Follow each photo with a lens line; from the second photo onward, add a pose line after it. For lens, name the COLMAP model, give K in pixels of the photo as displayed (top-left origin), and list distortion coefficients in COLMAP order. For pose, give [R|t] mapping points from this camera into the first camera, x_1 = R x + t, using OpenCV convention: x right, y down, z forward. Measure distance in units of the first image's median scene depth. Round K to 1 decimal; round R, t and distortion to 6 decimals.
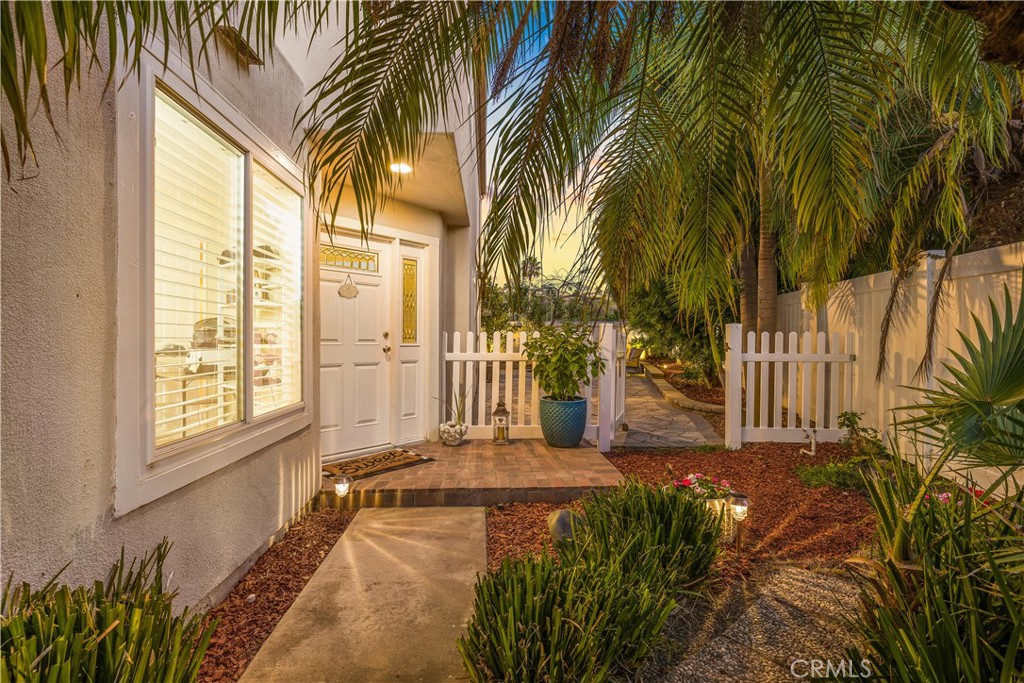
lens RADIAL K [[467.9, 0, 512.0], [0, 467.9, 341.5], [0, 0, 1]] dist [-0.000255, 0.000007]
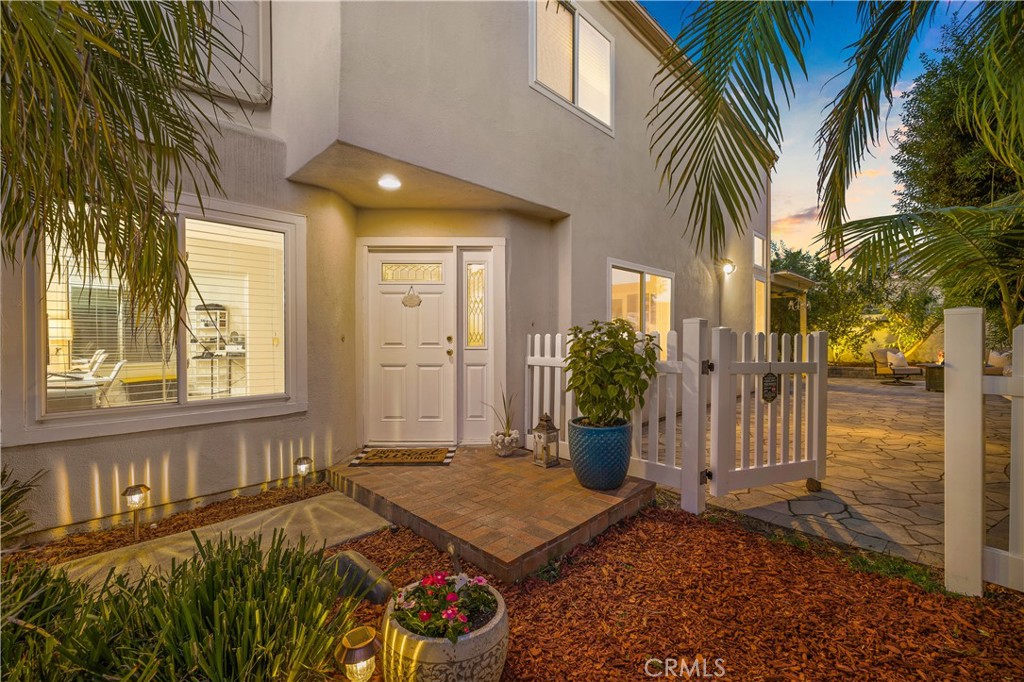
lens RADIAL K [[432.4, 0, 513.1], [0, 432.4, 336.9], [0, 0, 1]] dist [-0.000334, -0.000036]
pose [[0.658343, -0.009562, -0.752658, 0.616736], [0.002327, 0.999940, -0.010668, -0.007634], [0.752715, 0.005272, 0.658326, 0.502504]]
